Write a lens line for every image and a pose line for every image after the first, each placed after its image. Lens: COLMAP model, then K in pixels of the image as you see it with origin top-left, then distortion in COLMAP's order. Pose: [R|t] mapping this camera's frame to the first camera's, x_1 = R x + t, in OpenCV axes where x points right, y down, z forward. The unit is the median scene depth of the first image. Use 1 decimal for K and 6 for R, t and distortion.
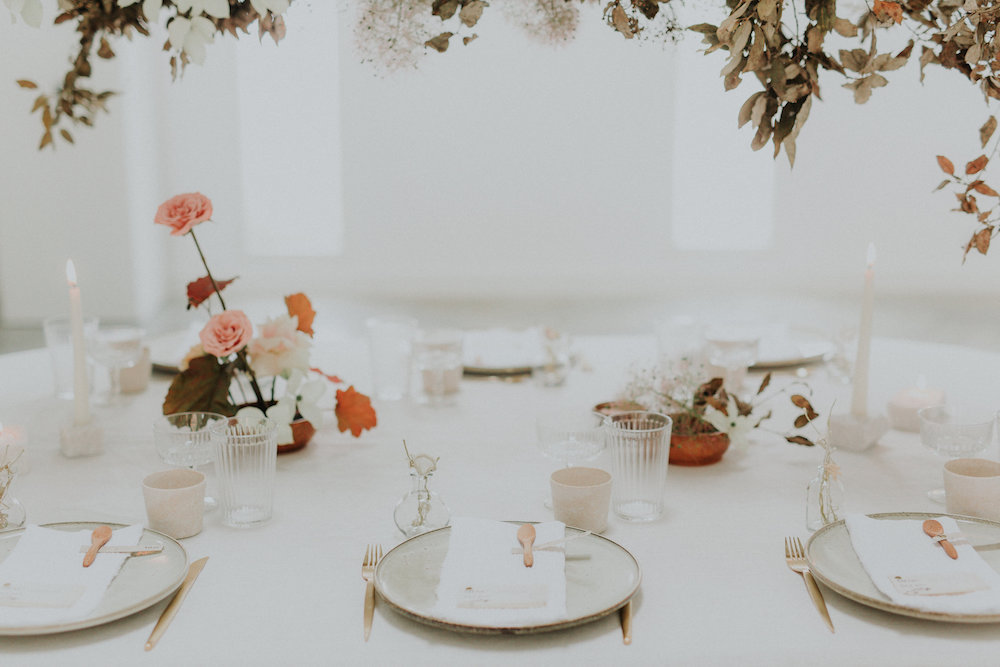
lens RADIAL K [[1412.0, 0, 494.8], [0, 1412.0, 332.5], [0, 0, 1]] dist [-0.010932, 0.000000]
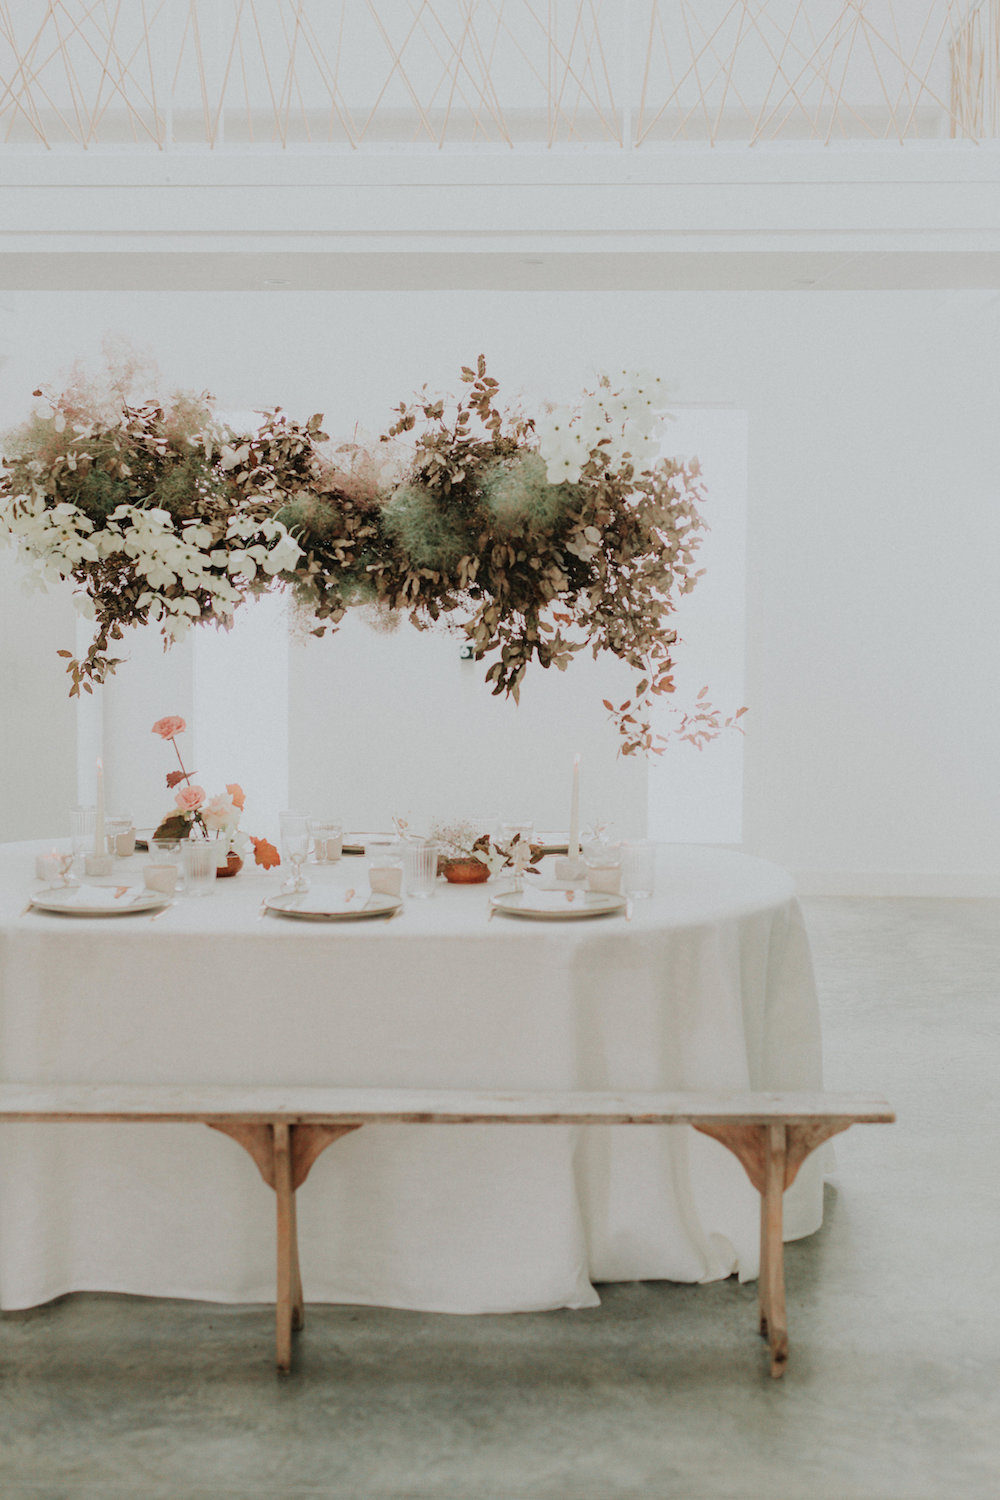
lens RADIAL K [[2118.0, 0, 528.0], [0, 2118.0, 714.5], [0, 0, 1]] dist [-0.010932, 0.000000]
pose [[0.999811, 0.015577, -0.011597, 0.237241], [-0.017243, 0.986765, -0.161236, 0.296886], [0.008932, 0.161406, 0.986848, -1.484889]]
